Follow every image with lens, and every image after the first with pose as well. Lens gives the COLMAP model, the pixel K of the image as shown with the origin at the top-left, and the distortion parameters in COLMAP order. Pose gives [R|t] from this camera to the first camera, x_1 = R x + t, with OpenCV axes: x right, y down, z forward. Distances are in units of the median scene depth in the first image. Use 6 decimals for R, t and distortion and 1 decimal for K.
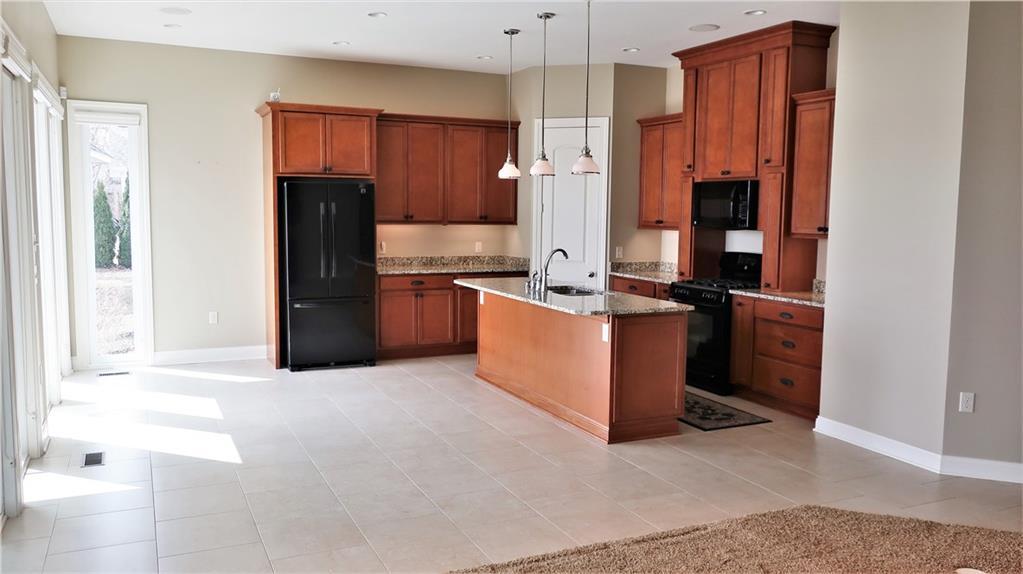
lens RADIAL K [[806.1, 0, 510.5], [0, 806.1, 285.8], [0, 0, 1]] dist [-0.005323, 0.014532]
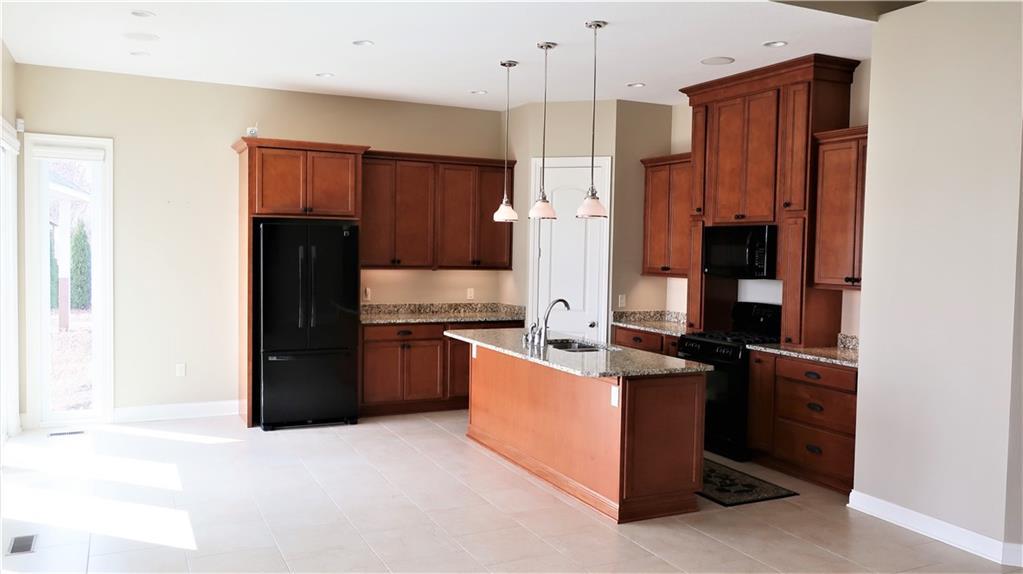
lens RADIAL K [[806.1, 0, 511.4], [0, 806.1, 286.3], [0, 0, 1]] dist [-0.005323, 0.014532]
pose [[0.999888, 0.005483, 0.013911, -0.006809], [-0.004797, 0.998794, -0.048869, -0.014204], [-0.014162, 0.048797, 0.998708, 0.083793]]
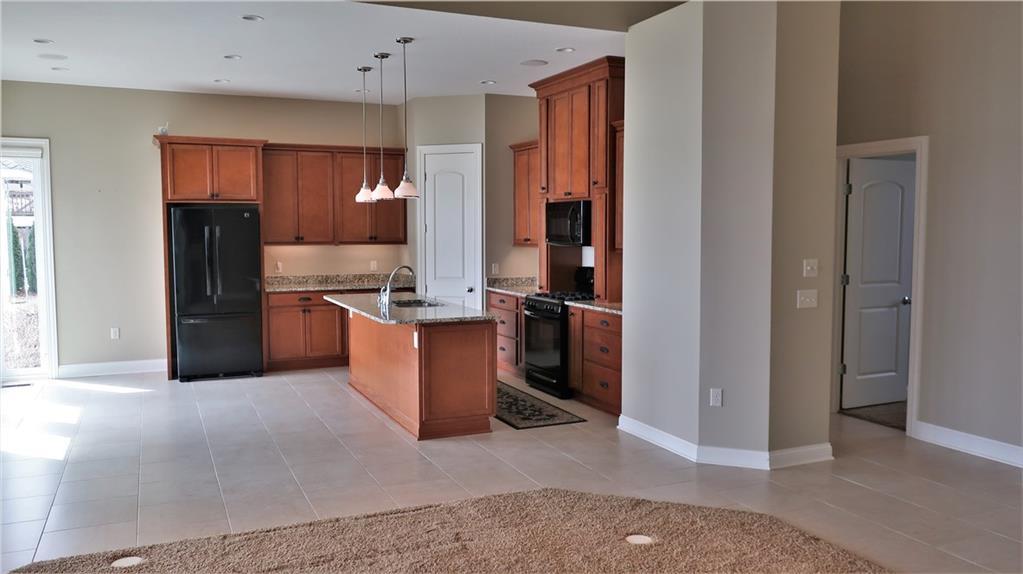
lens RADIAL K [[806.1, 0, 507.4], [0, 806.1, 285.1], [0, 0, 1]] dist [-0.005323, 0.014532]
pose [[0.999743, -0.012352, -0.018998, 0.200147], [0.011852, 0.999585, -0.026240, 0.009945], [0.019314, 0.026008, 0.999475, -0.082544]]
